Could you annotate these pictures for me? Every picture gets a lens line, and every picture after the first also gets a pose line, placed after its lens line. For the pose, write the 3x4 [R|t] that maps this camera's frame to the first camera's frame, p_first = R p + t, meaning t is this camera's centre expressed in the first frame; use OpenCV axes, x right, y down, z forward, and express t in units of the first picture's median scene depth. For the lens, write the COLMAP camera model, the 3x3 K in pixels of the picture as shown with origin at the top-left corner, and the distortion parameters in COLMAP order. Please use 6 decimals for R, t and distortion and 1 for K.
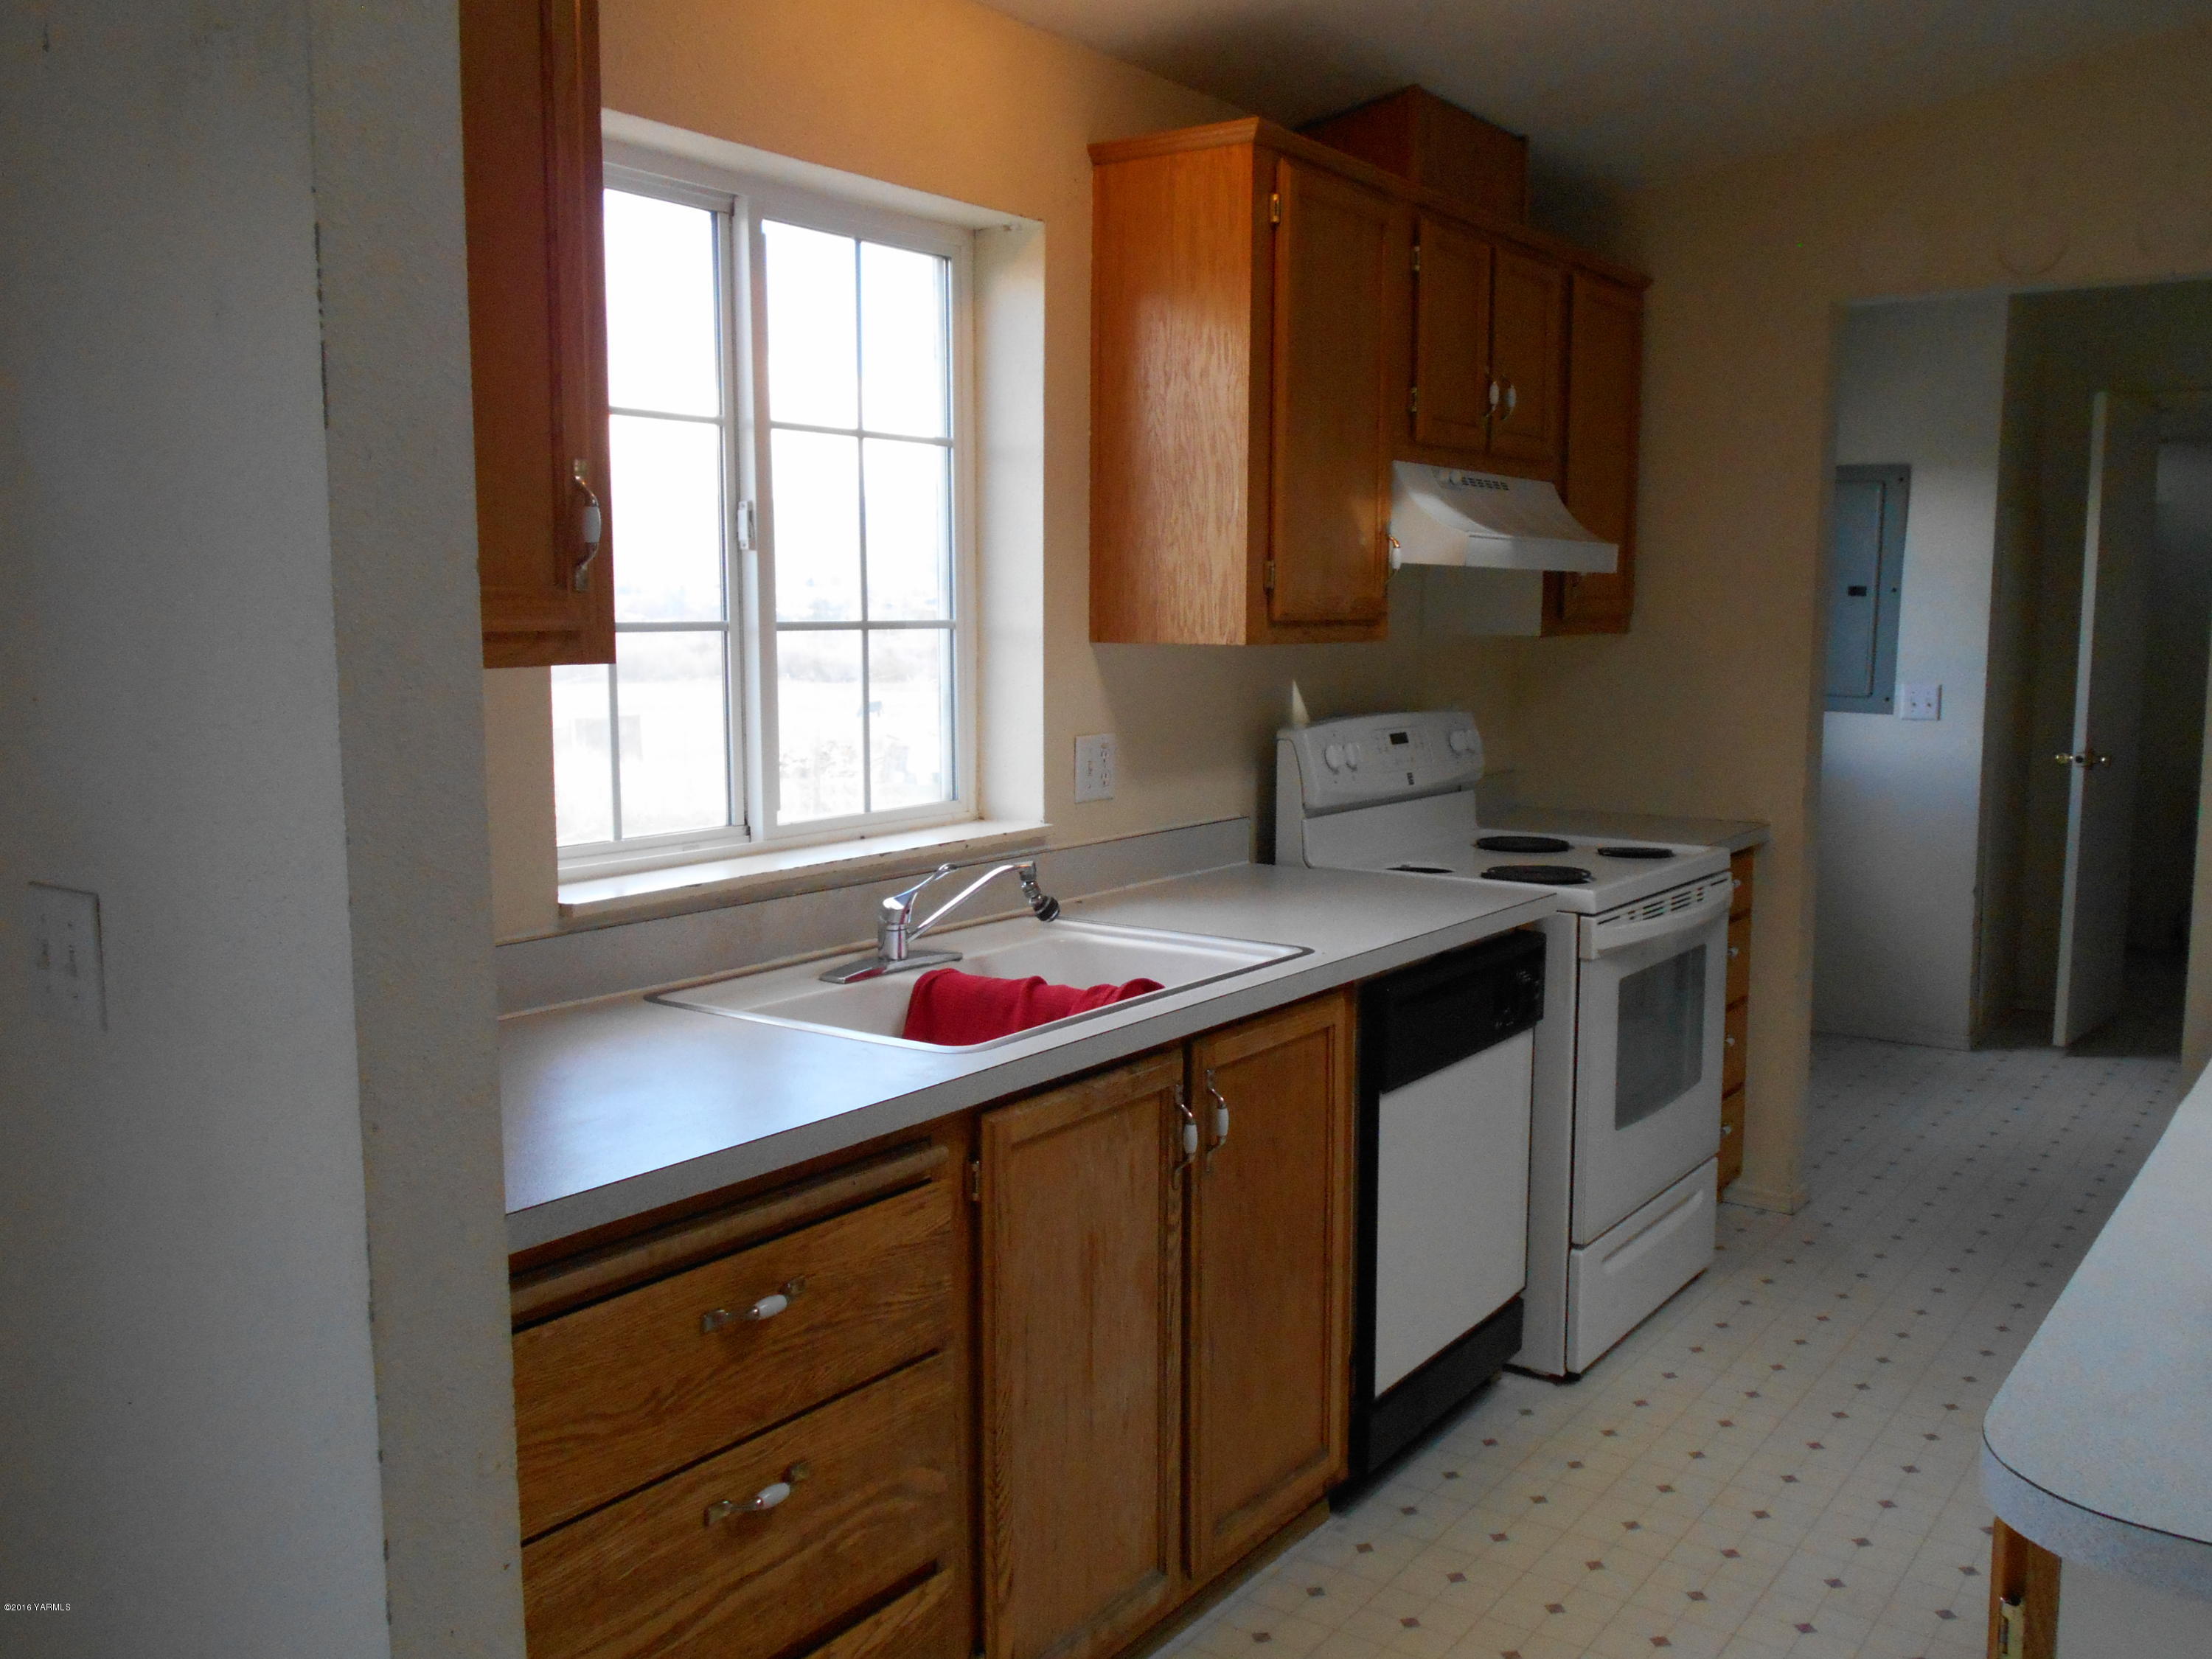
lens RADIAL K [[1931.0, 0, 1110.3], [0, 1931.0, 828.2], [0, 0, 1]] dist [-0.026762, 0.001772]
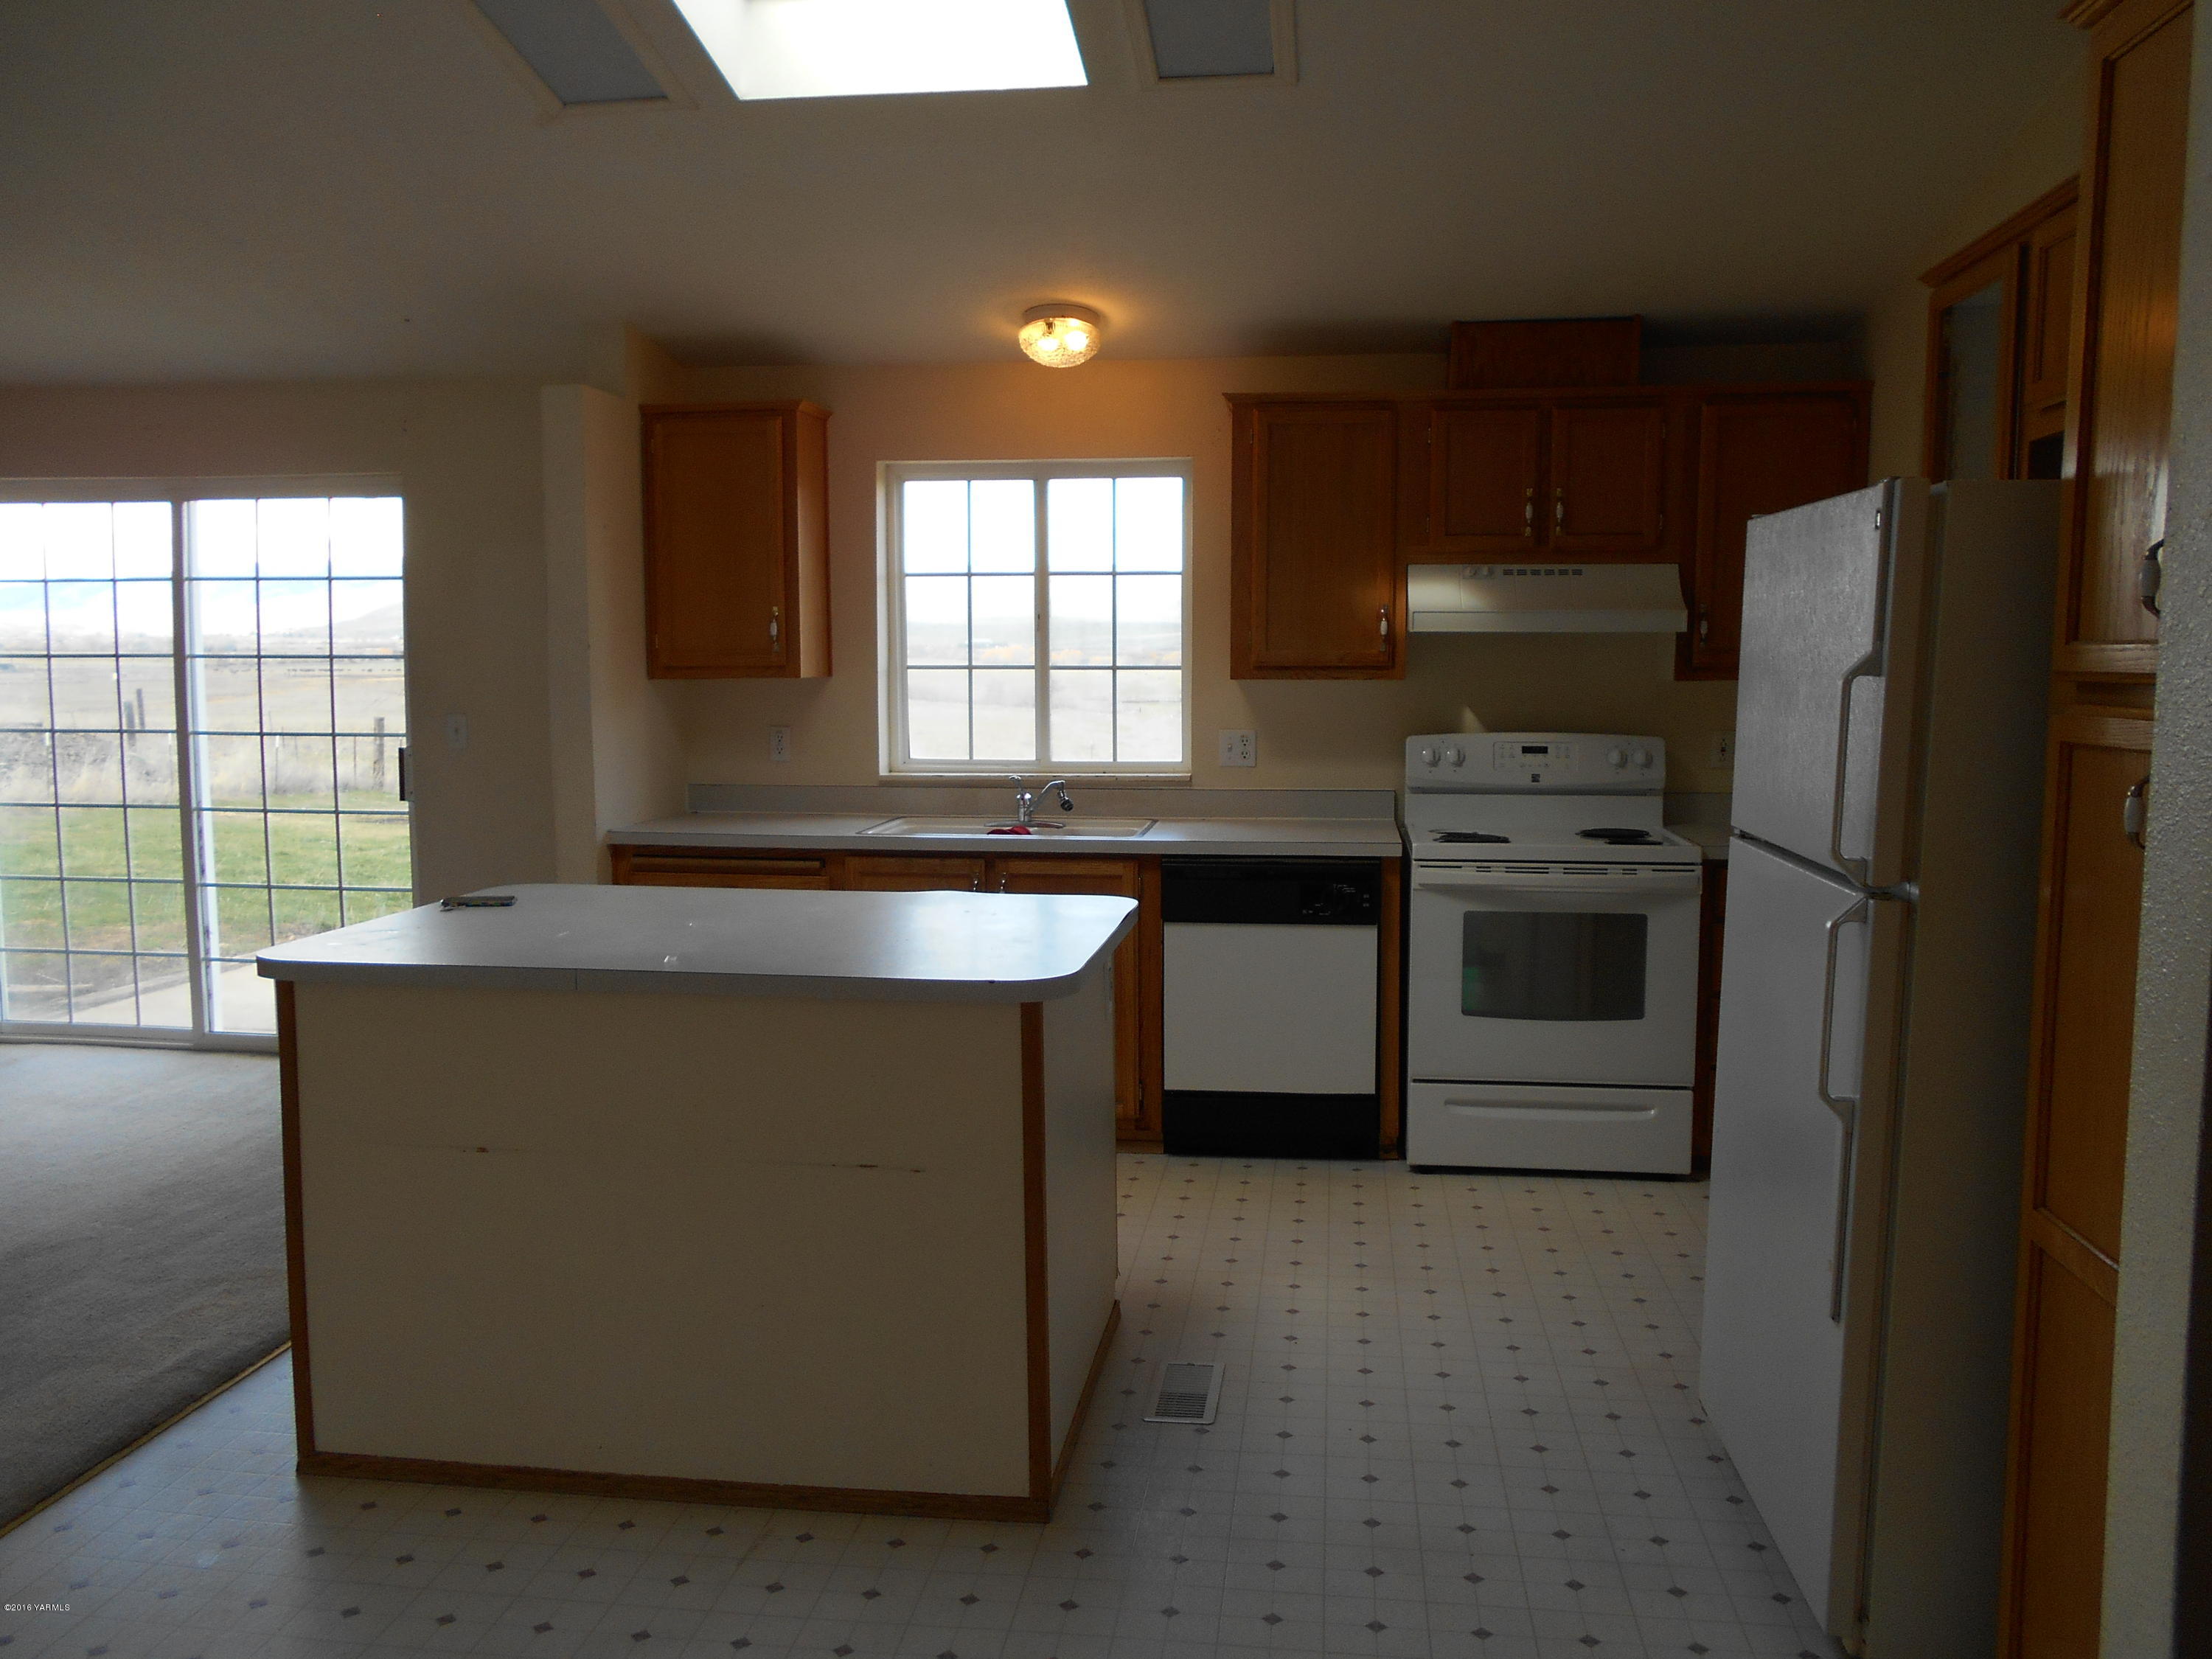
lens RADIAL K [[1717.5, 0, 1095.6], [0, 1717.5, 846.5], [0, 0, 1]] dist [-0.019221, -0.000924]
pose [[0.456504, 0.098004, -0.884307, 1.471201], [-0.098308, 0.993385, 0.059343, -0.024095], [0.884274, 0.059844, 0.463118, 0.162997]]
